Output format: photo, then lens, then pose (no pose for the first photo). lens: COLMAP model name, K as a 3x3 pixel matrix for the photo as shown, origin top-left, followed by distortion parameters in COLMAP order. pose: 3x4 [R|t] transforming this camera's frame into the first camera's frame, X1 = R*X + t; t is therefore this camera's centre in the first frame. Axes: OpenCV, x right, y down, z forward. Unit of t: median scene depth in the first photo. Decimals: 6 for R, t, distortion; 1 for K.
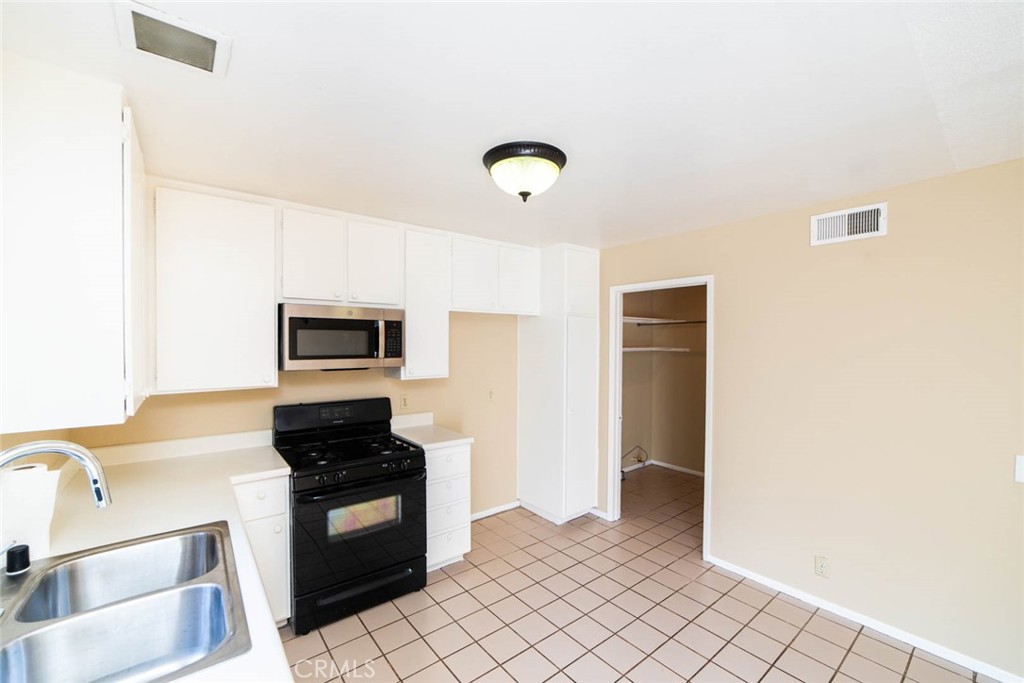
lens RADIAL K [[401.2, 0, 501.9], [0, 401.2, 337.2], [0, 0, 1]] dist [-0.018631, 0.005408]
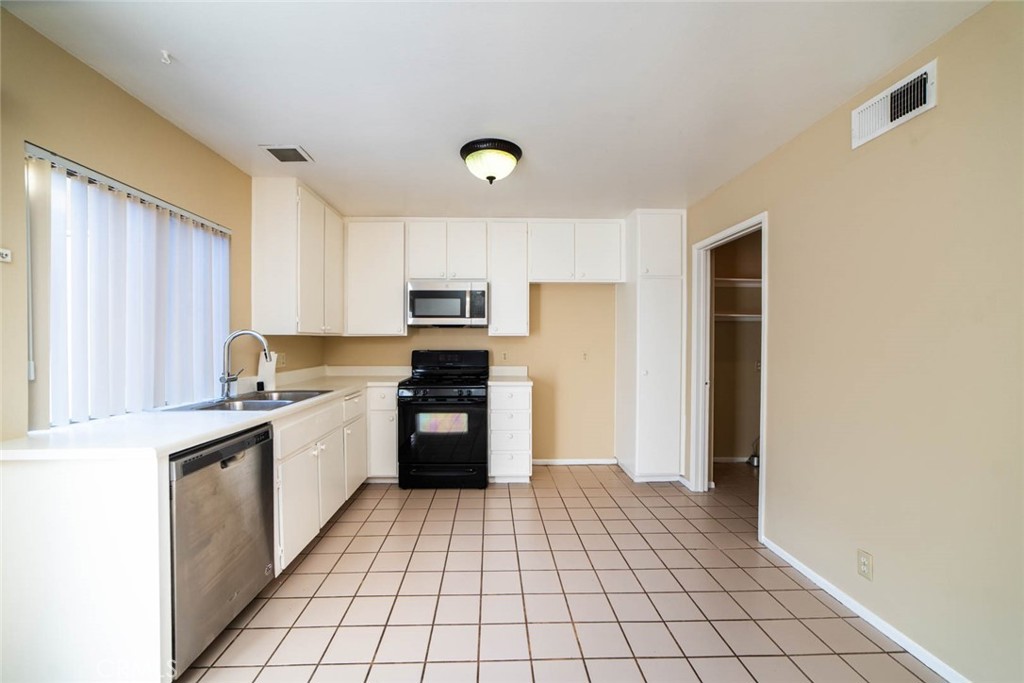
lens RADIAL K [[401.2, 0, 501.2], [0, 401.2, 340.6], [0, 0, 1]] dist [-0.018631, 0.005408]
pose [[0.796845, 0.003206, -0.604175, 0.647482], [0.006359, 0.999886, 0.013692, 0.118939], [0.604150, -0.014753, 0.796734, -0.027735]]
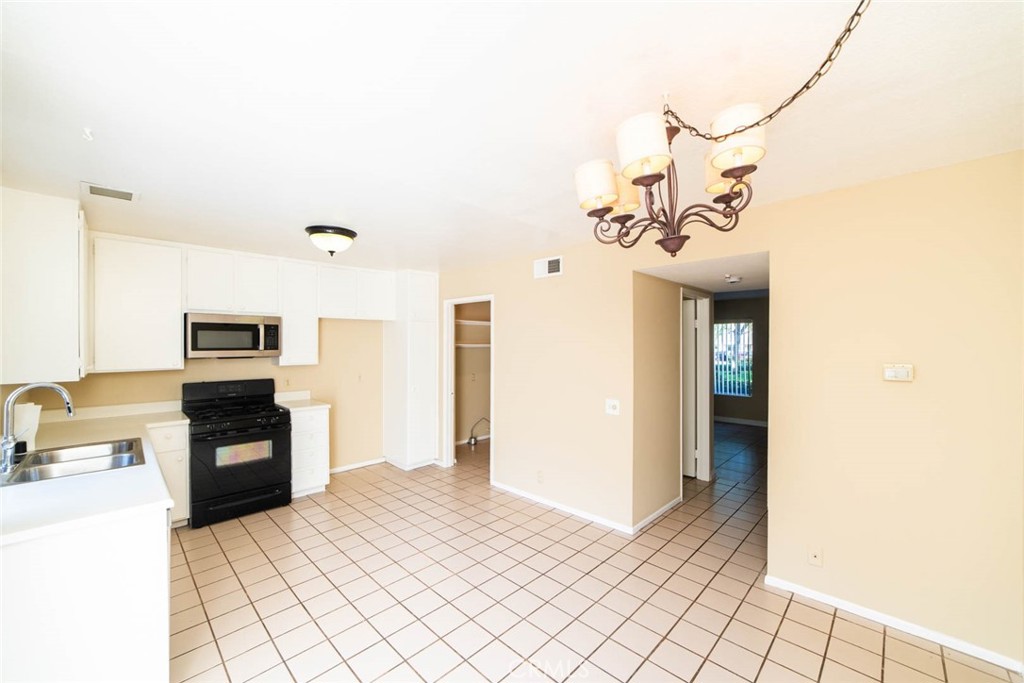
lens RADIAL K [[401.2, 0, 506.6], [0, 401.2, 335.8], [0, 0, 1]] dist [-0.018631, 0.005408]
pose [[0.994478, 0.000863, 0.104944, 0.455786], [-0.000368, 0.999989, -0.004733, 0.006914], [-0.104947, 0.004668, 0.994467, -0.568886]]
